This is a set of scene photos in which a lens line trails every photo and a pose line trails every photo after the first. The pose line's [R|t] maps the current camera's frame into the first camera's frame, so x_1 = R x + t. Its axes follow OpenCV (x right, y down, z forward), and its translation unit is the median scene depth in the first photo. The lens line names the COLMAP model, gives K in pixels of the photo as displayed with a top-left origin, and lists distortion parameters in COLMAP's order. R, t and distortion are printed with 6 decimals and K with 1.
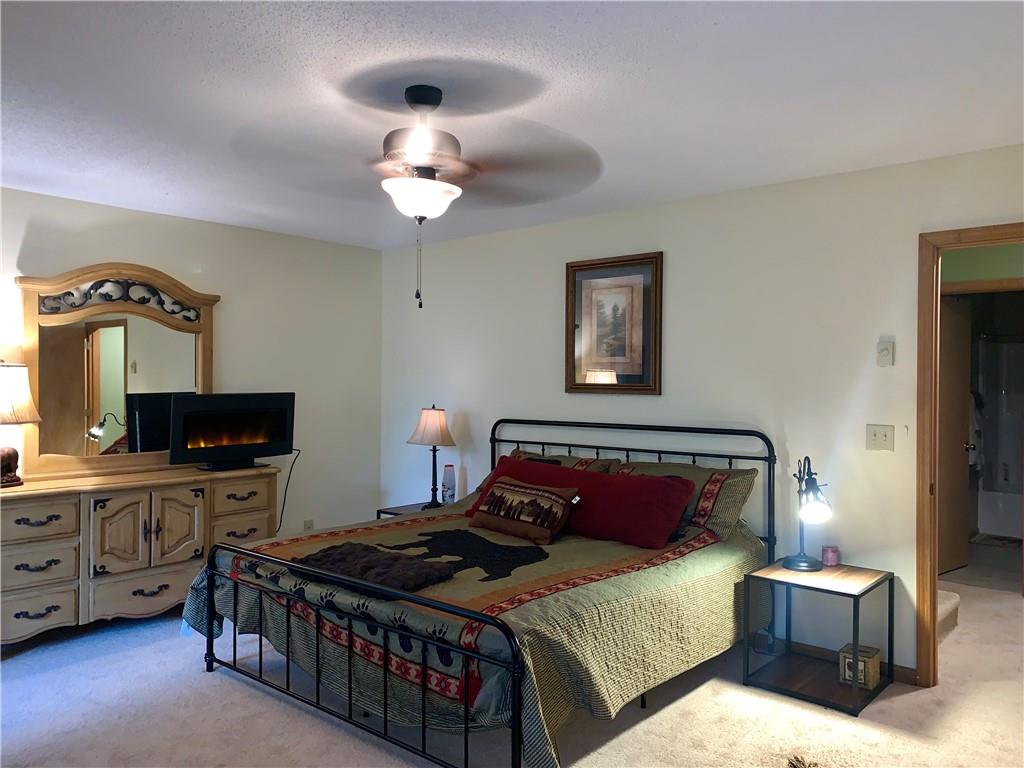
lens RADIAL K [[783.5, 0, 506.7], [0, 783.5, 397.6], [0, 0, 1]] dist [0.046761, -0.074400]
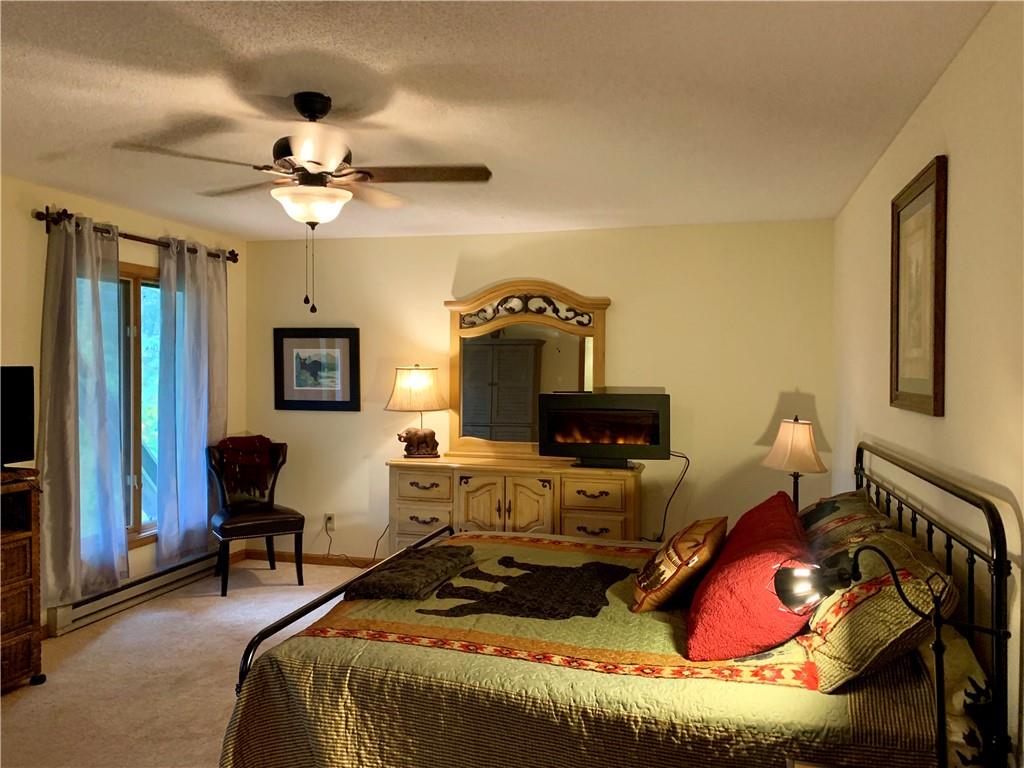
lens RADIAL K [[774.0, 0, 512.0], [0, 774.0, 384.0], [0, 0, 1]] dist [-0.003038, -0.001117]
pose [[0.429040, 0.013710, -0.903181, 0.554520], [-0.025032, 0.999681, 0.003284, -0.019287], [0.902938, 0.021200, 0.429247, 0.495099]]
